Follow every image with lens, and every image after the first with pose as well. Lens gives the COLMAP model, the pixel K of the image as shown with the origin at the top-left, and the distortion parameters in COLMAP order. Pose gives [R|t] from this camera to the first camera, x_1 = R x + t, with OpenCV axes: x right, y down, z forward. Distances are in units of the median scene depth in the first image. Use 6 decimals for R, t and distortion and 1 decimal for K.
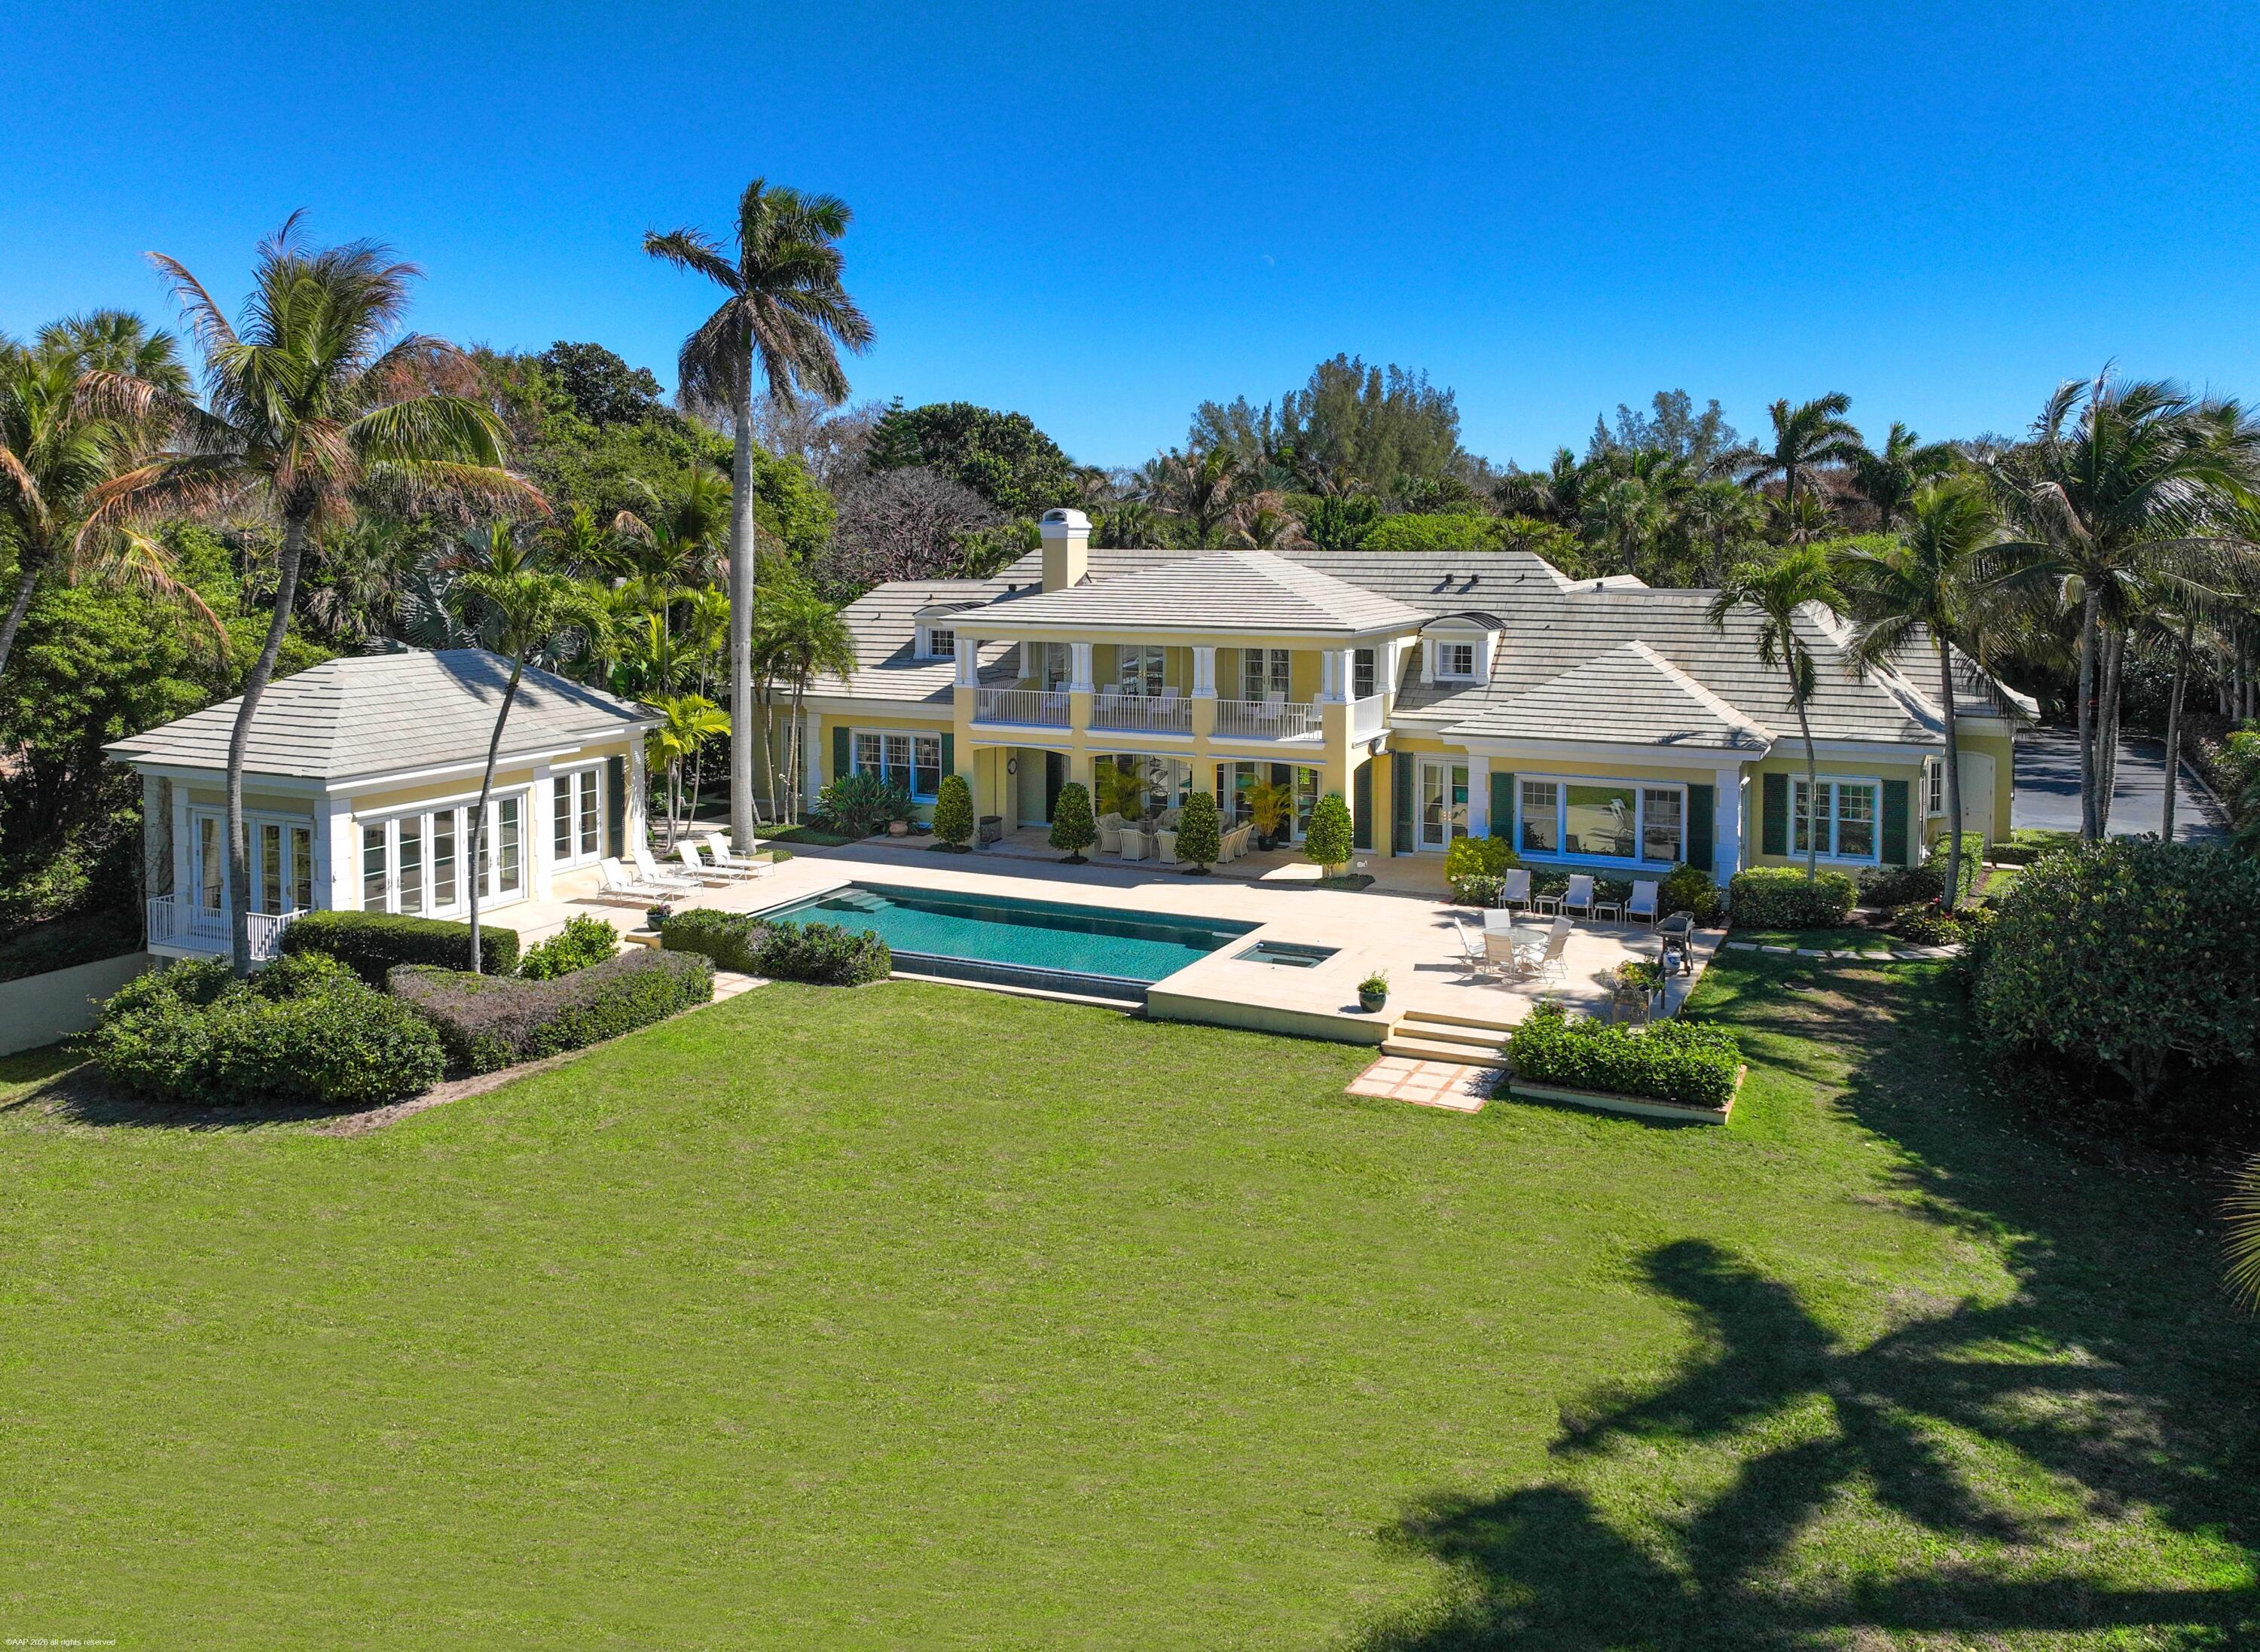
lens RADIAL K [[1681.2, 0, 1088.1], [0, 1681.2, 625.6], [0, 0, 1]] dist [0.000331, 0.000027]
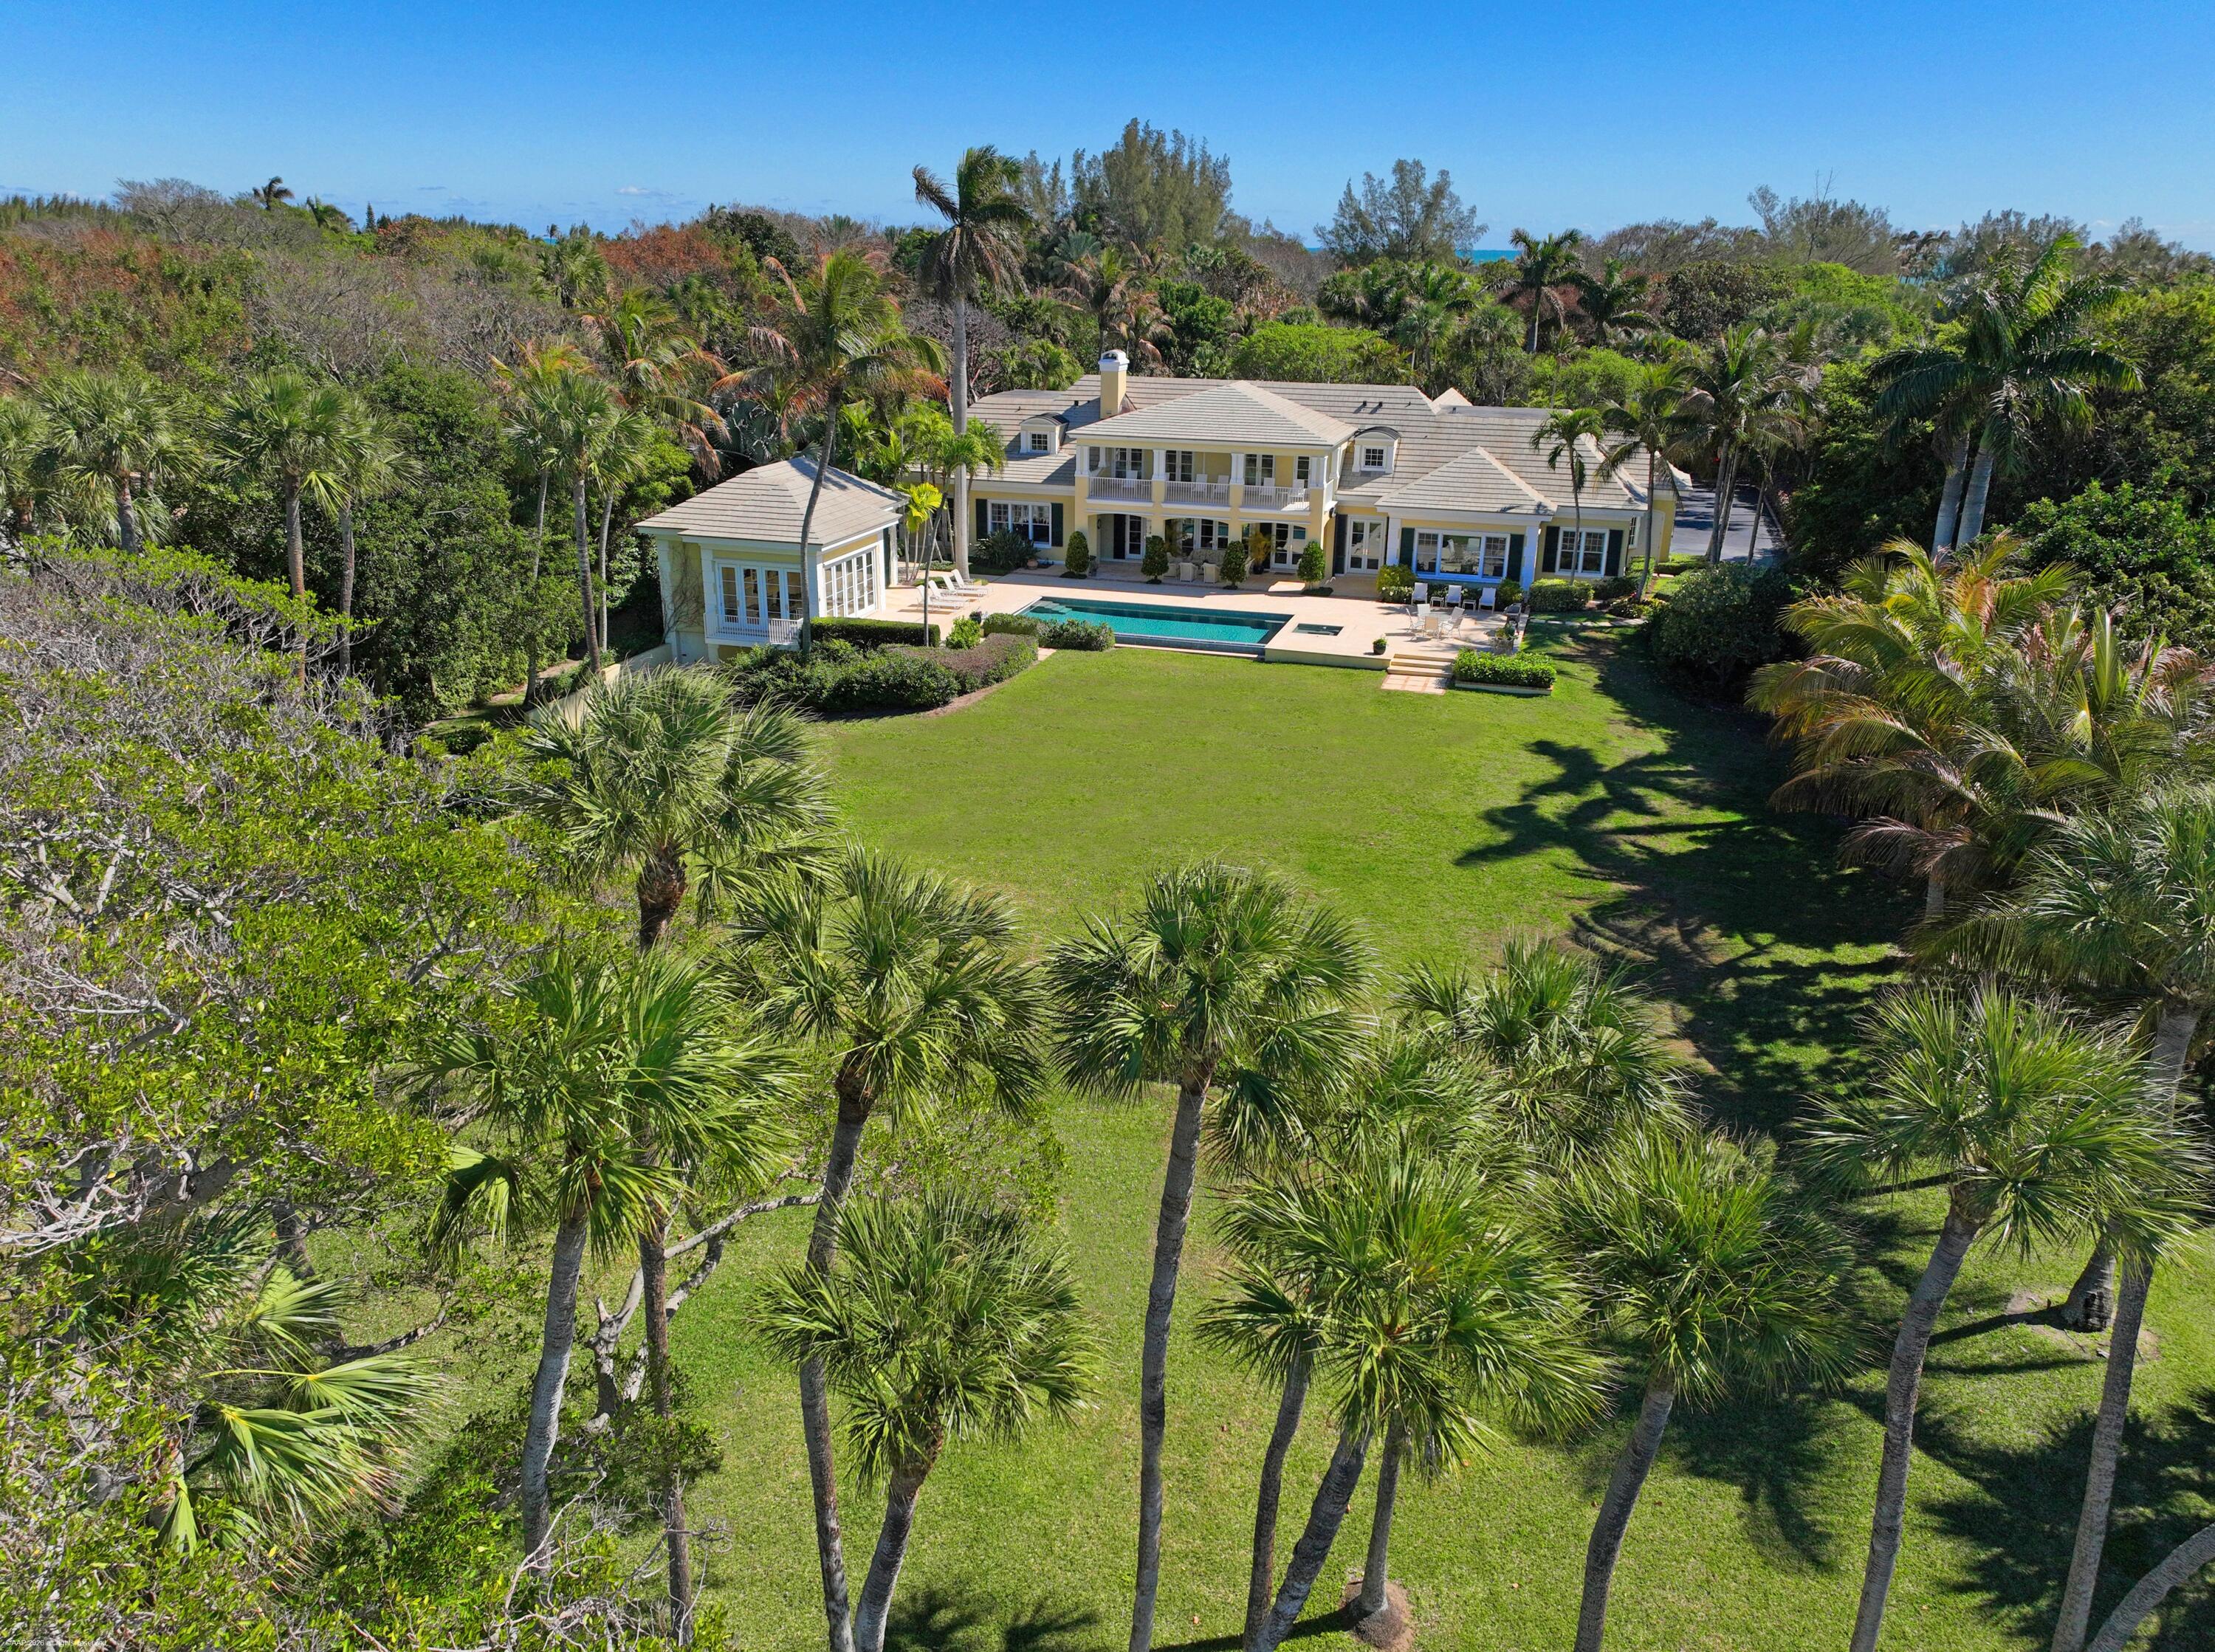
lens RADIAL K [[1622.4, 0, 1046.1], [0, 1622.4, 834.3], [0, 0, 1]] dist [0.018972, -0.000949]
pose [[0.986585, -0.041433, 0.157903, -0.409679], [-0.006815, 0.955960, 0.293418, -0.102768], [-0.163106, -0.290558, 0.942853, -0.638683]]
